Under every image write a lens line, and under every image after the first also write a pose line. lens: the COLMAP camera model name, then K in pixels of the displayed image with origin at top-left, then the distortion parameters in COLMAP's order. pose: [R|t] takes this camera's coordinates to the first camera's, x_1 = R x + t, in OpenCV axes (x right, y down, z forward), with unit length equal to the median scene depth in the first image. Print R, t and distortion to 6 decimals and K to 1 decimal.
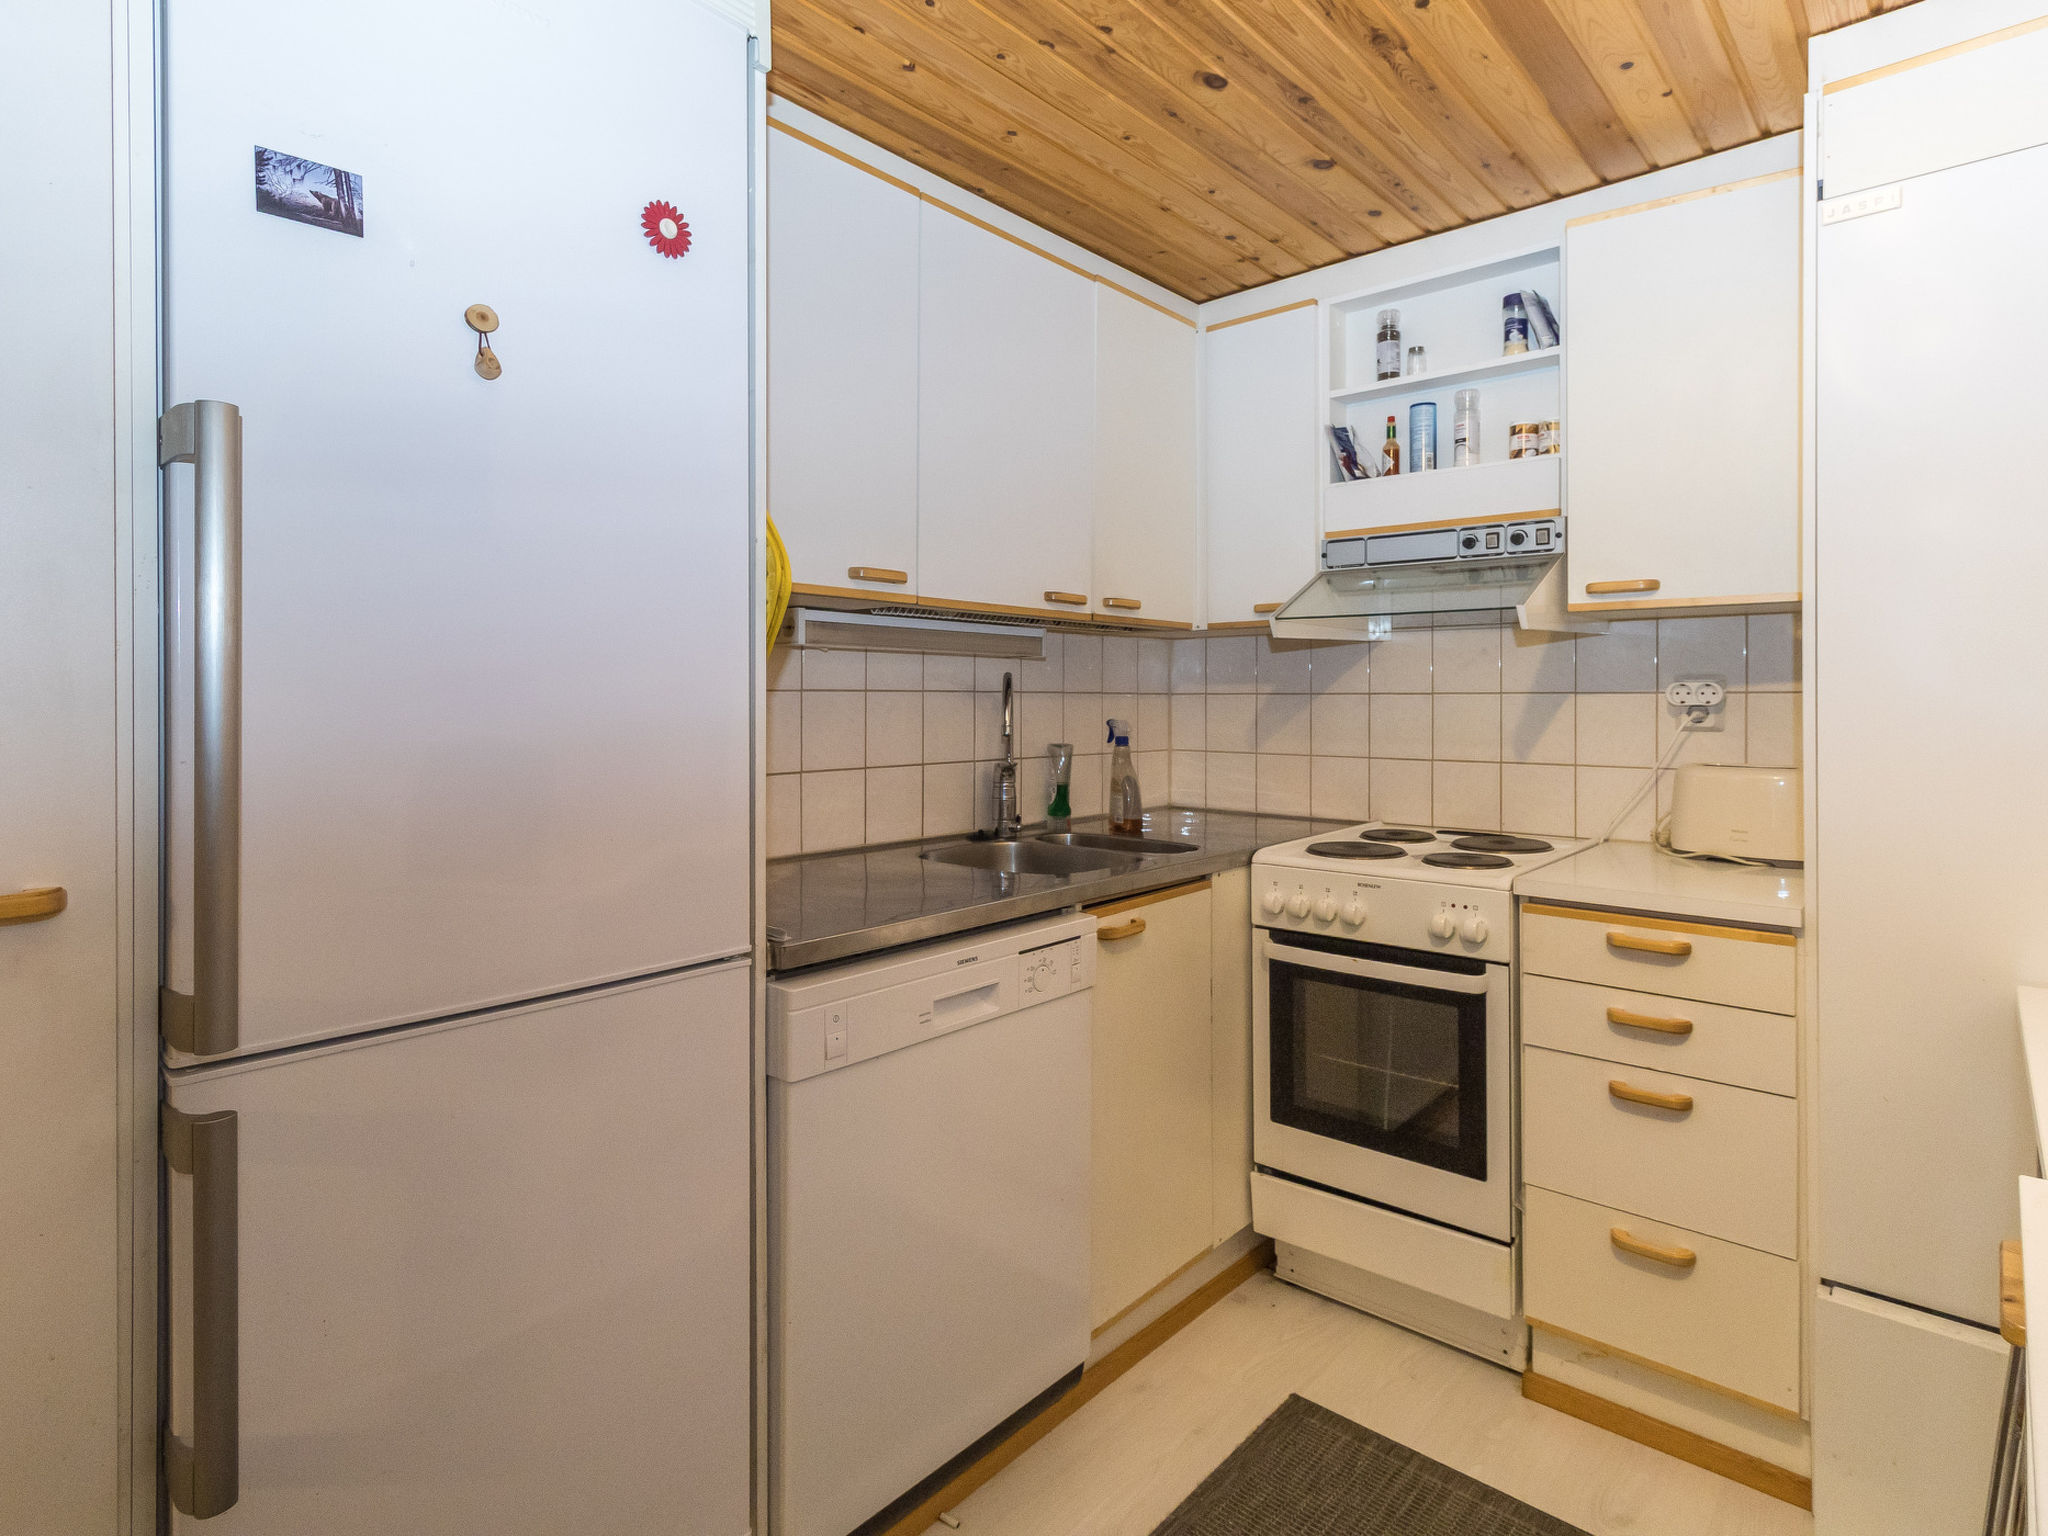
lens RADIAL K [[1053.7, 0, 1030.7], [0, 1053.7, 705.7], [0, 0, 1]] dist [-0.001448, -0.001068]
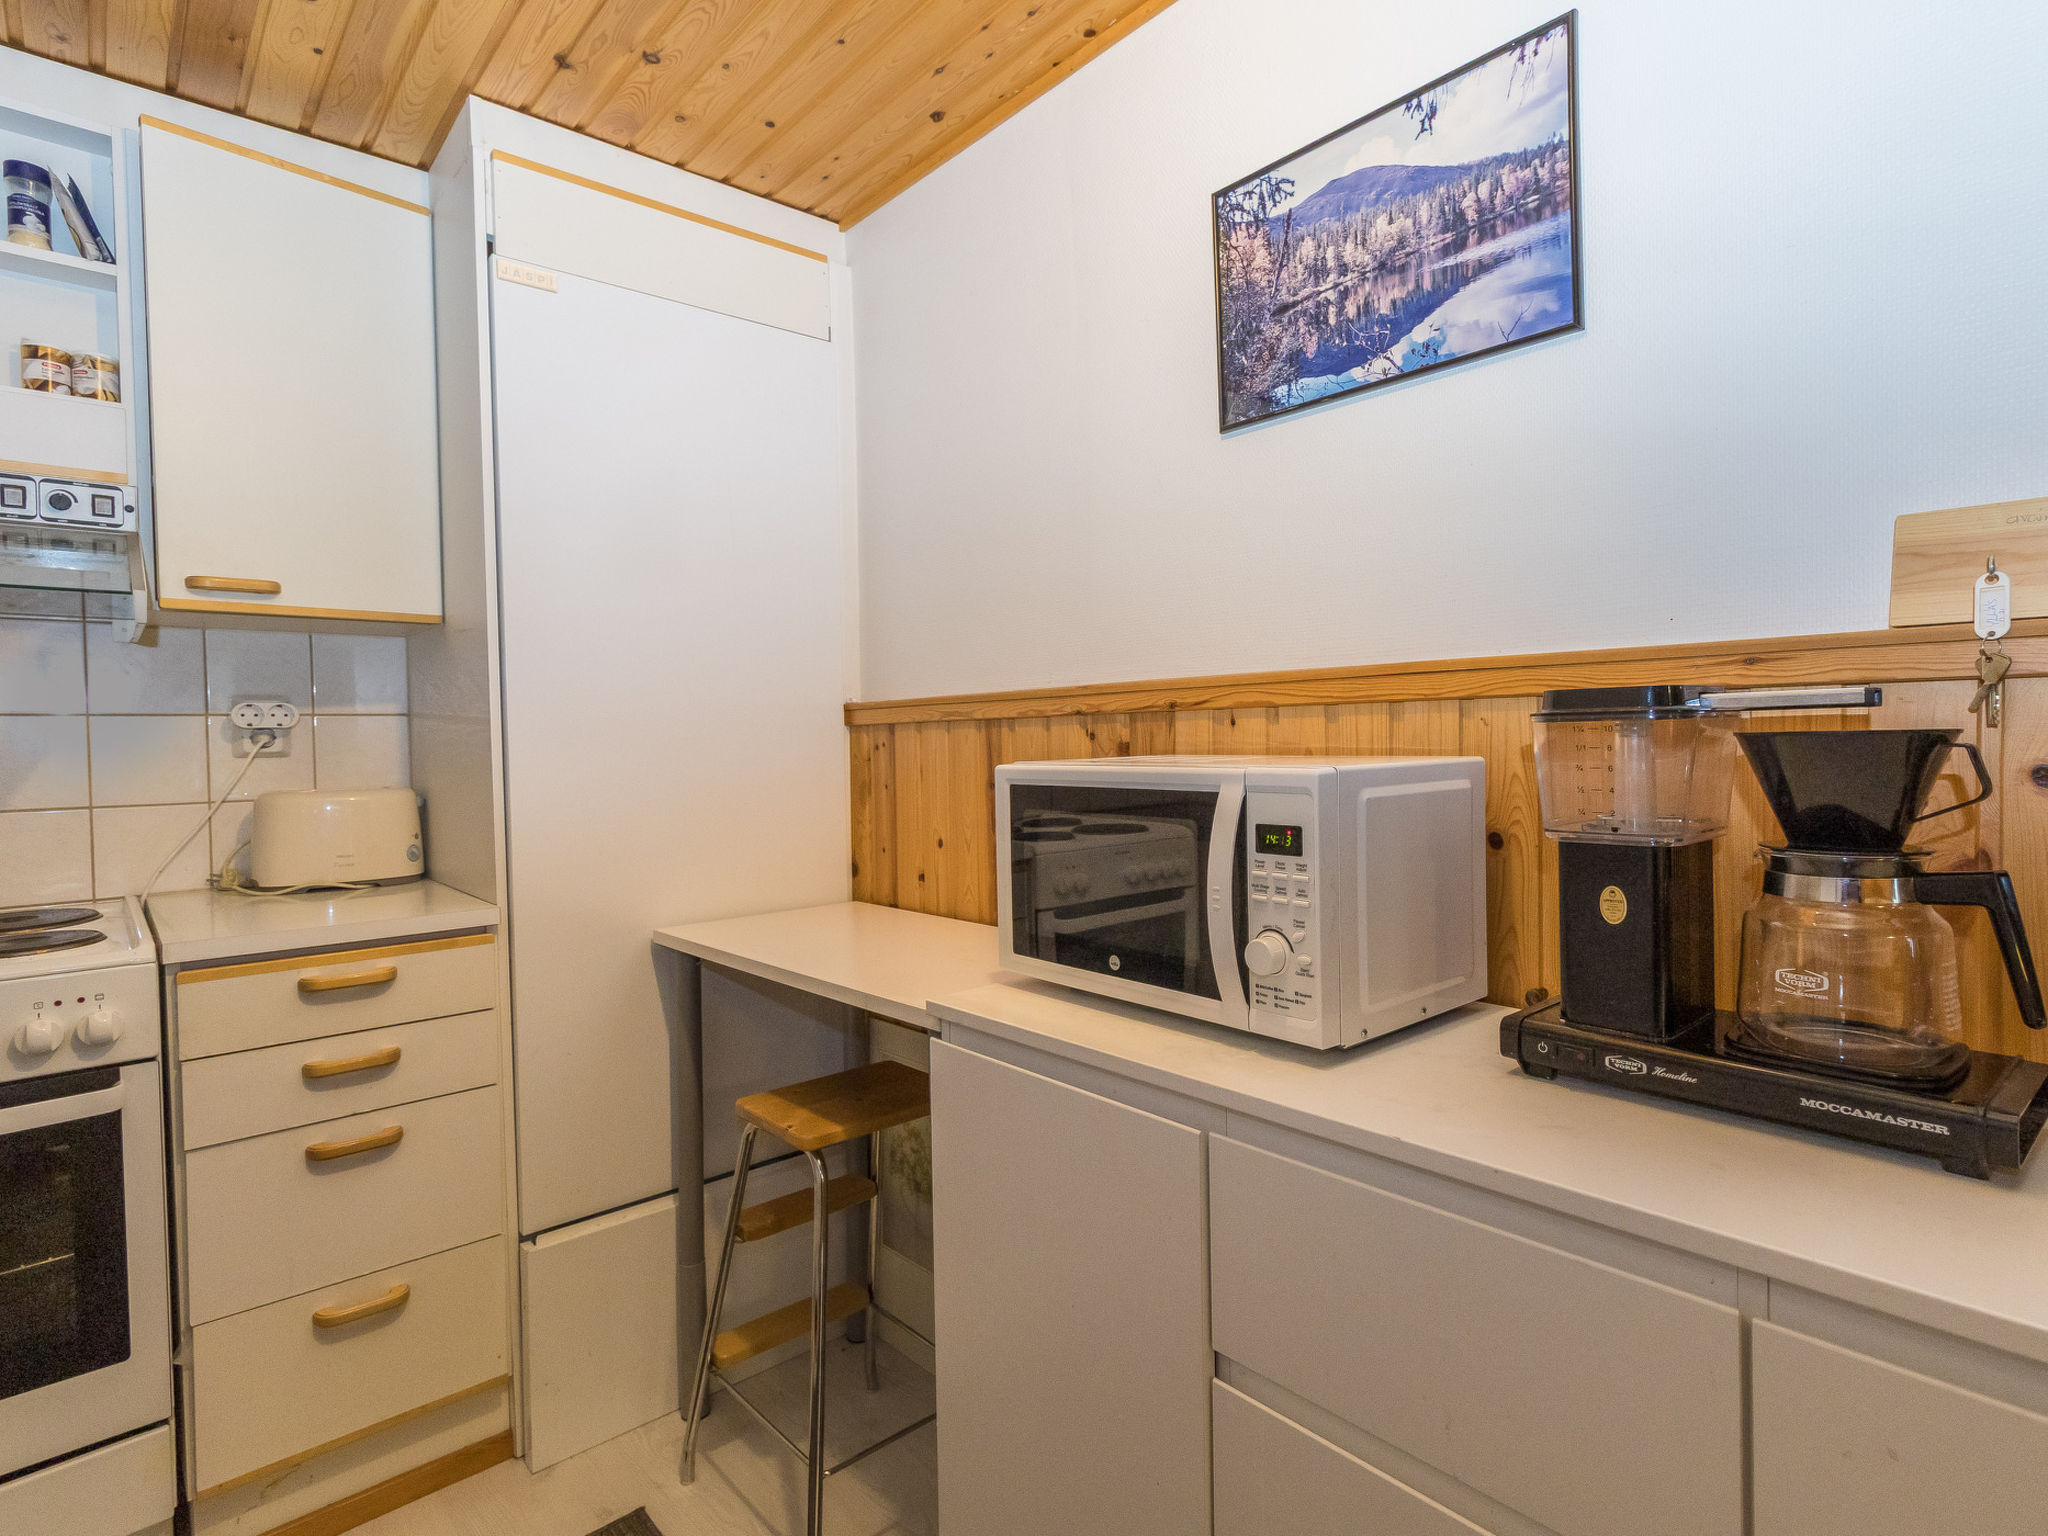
lens RADIAL K [[1069.7, 0, 1027.1], [0, 1069.7, 758.8], [0, 0, 1]] dist [0.001128, -0.000173]
pose [[0.114302, -0.019067, 0.993263, -0.229961], [0.024094, 0.999575, 0.016415, 0.028881], [-0.993154, 0.022055, 0.114713, 0.261361]]
